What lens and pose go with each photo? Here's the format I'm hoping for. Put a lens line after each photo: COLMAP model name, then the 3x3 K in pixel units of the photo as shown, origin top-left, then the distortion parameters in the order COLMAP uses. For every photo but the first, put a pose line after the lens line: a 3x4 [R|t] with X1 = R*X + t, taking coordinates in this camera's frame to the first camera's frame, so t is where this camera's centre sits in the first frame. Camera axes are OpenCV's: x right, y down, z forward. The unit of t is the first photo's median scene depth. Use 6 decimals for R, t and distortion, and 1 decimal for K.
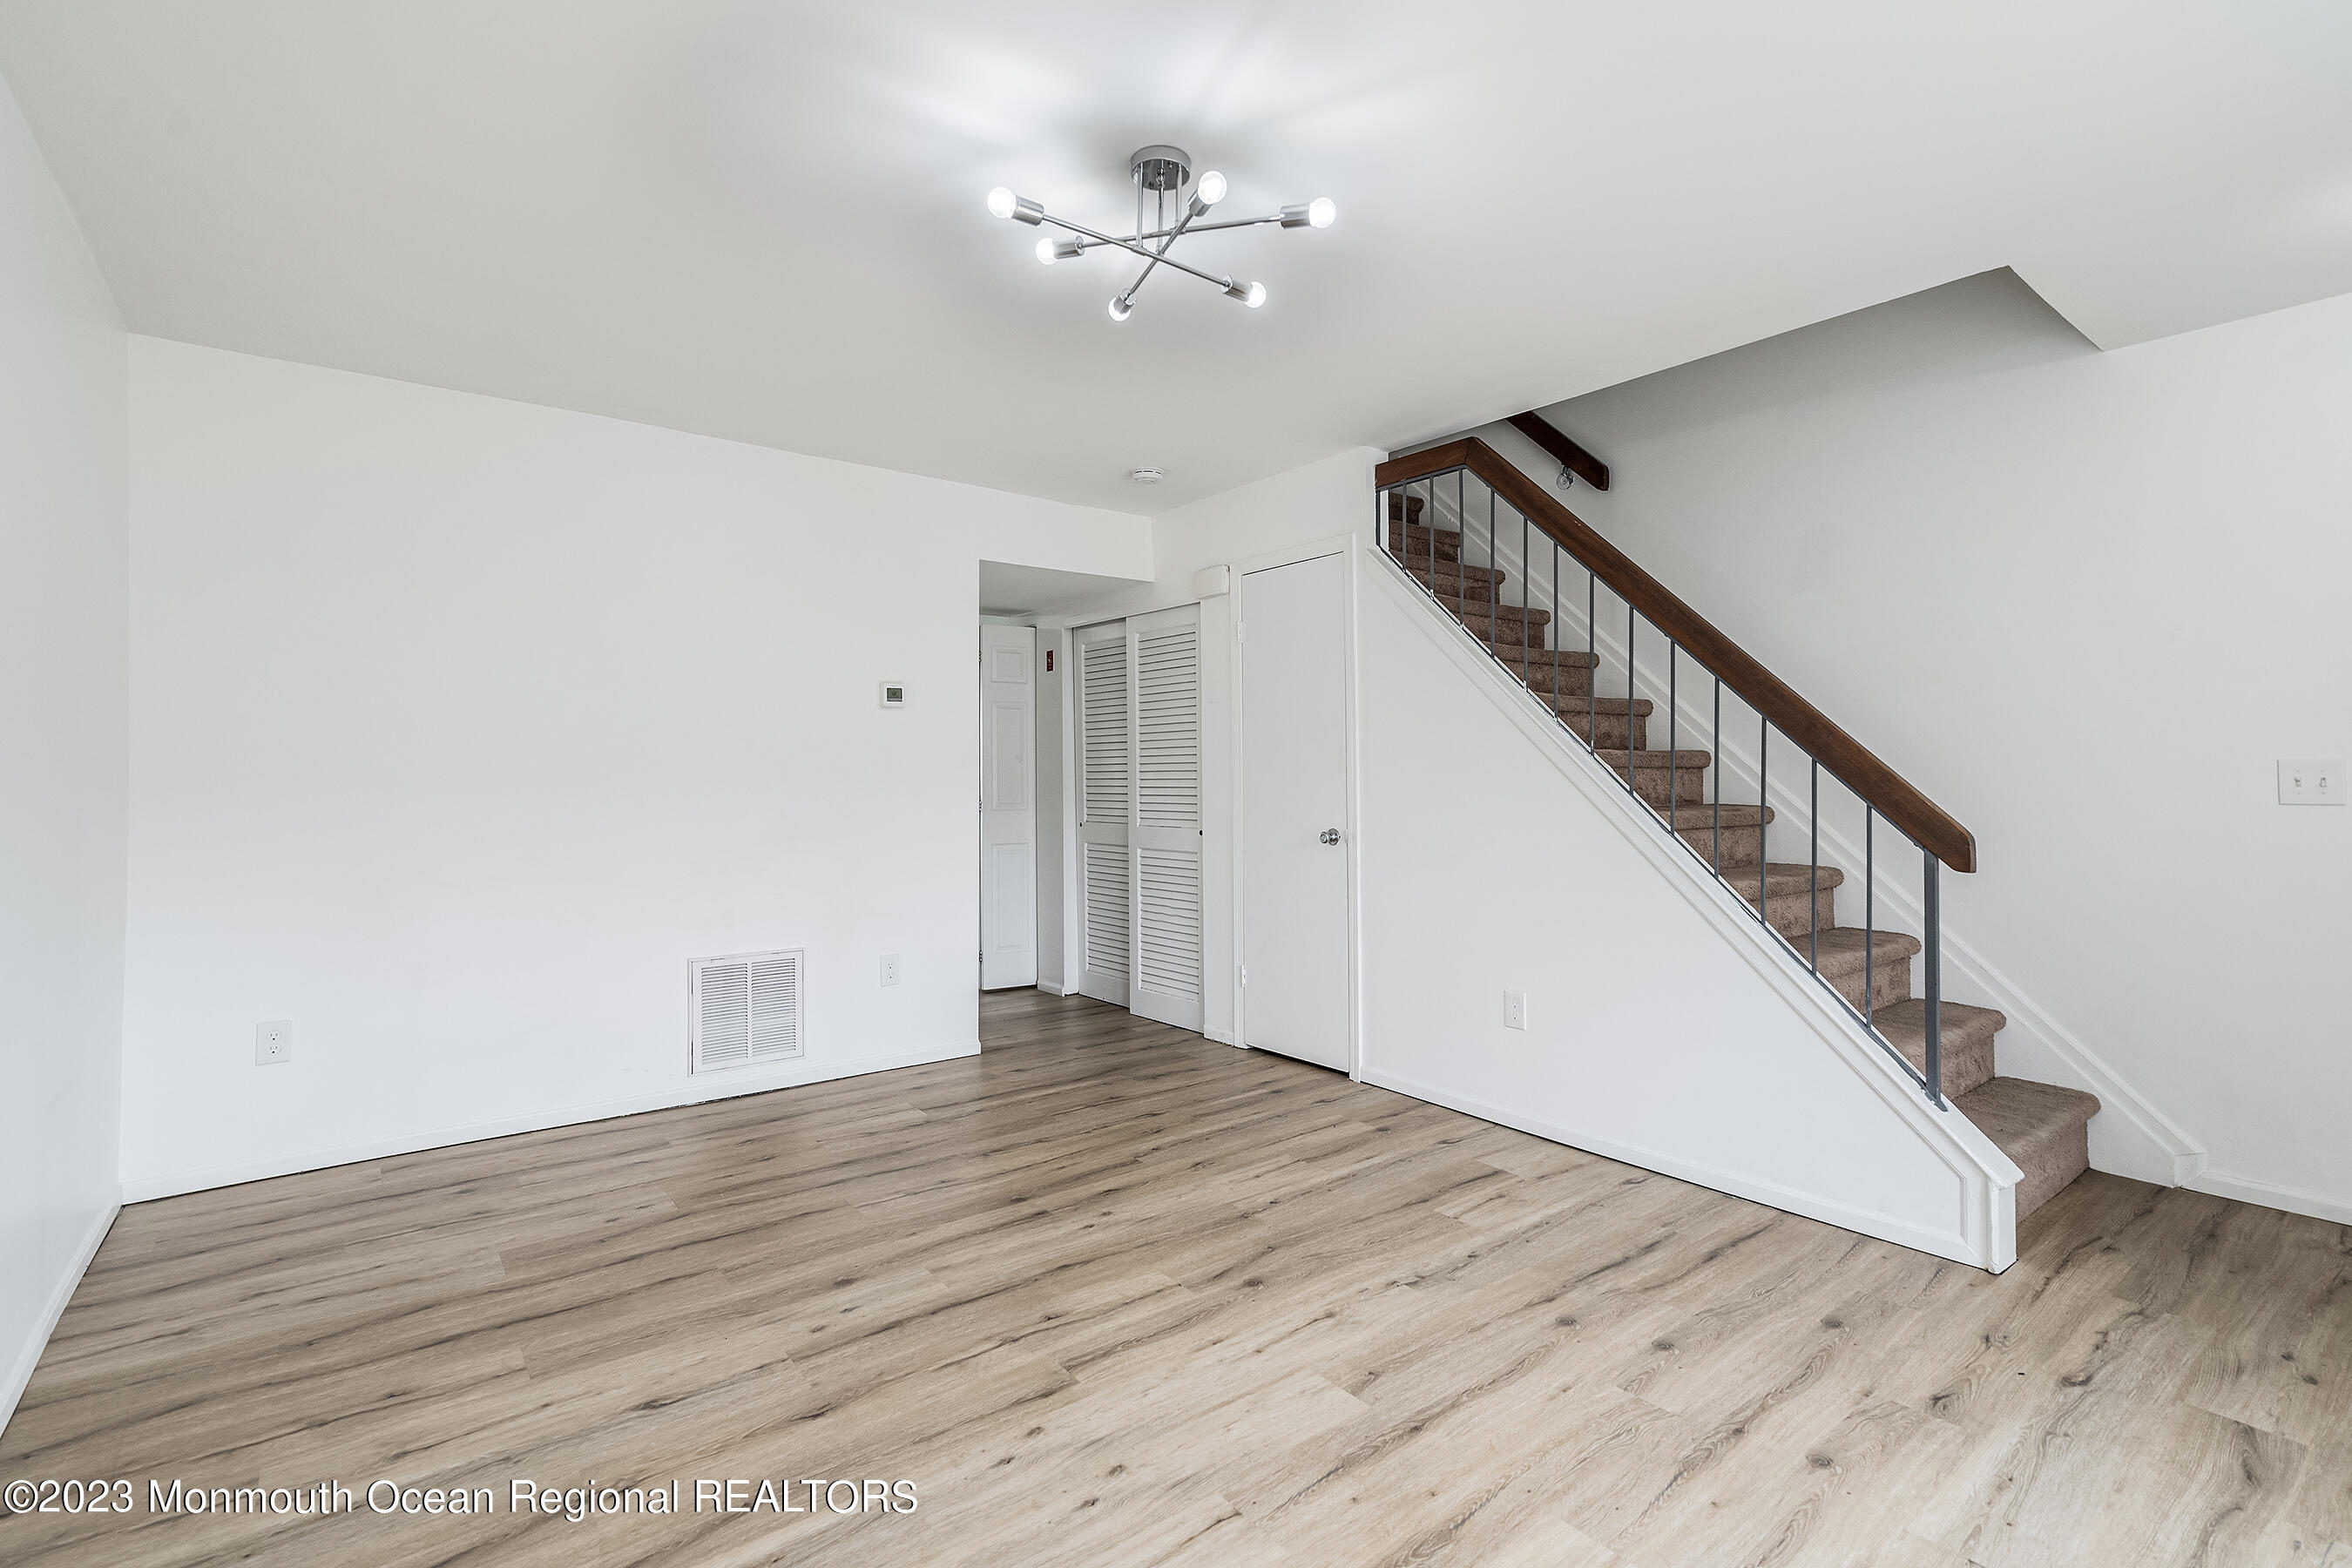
lens RADIAL K [[1070.2, 0, 1173.1], [0, 1070.2, 771.1], [0, 0, 1]] dist [-0.003366, -0.000121]
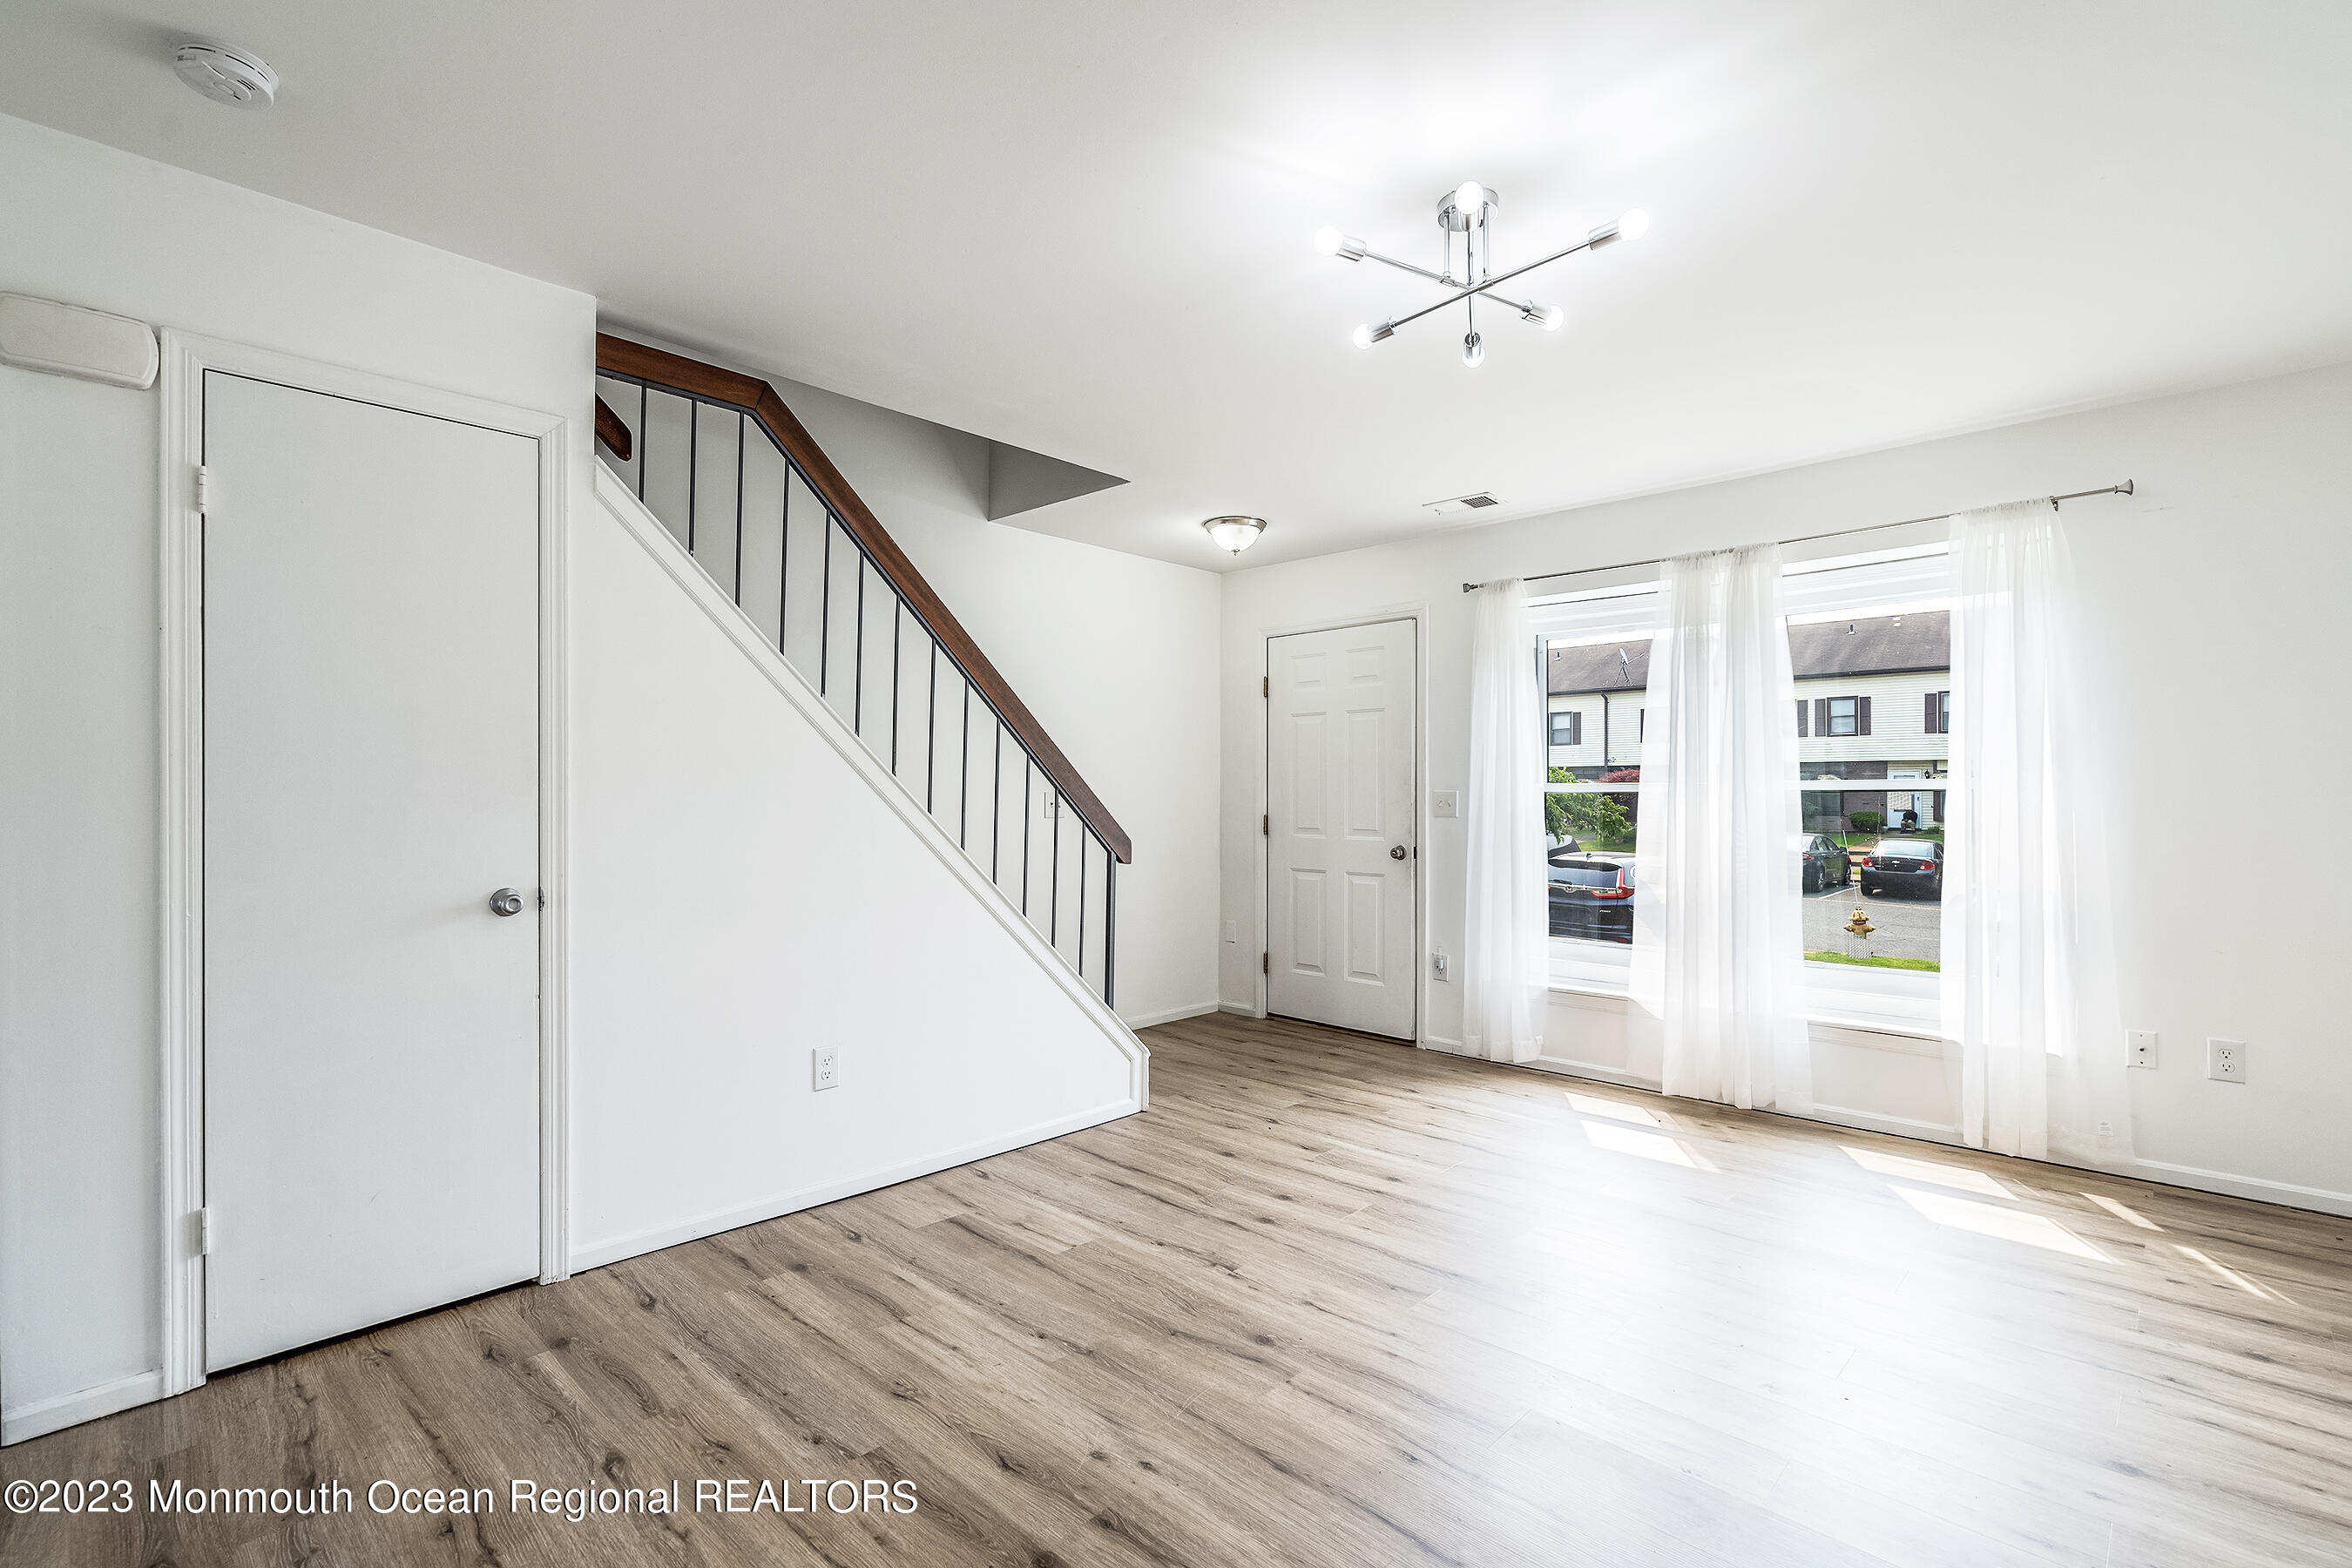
lens RADIAL K [[1070.2, 0, 1166.3], [0, 1070.2, 799.7], [0, 0, 1]] dist [-0.003366, -0.000121]
pose [[-0.139026, 0.000478, 0.990289, -0.724771], [-0.005530, 0.999984, -0.001259, 0.003846], [-0.990273, -0.005651, -0.139021, 1.044840]]
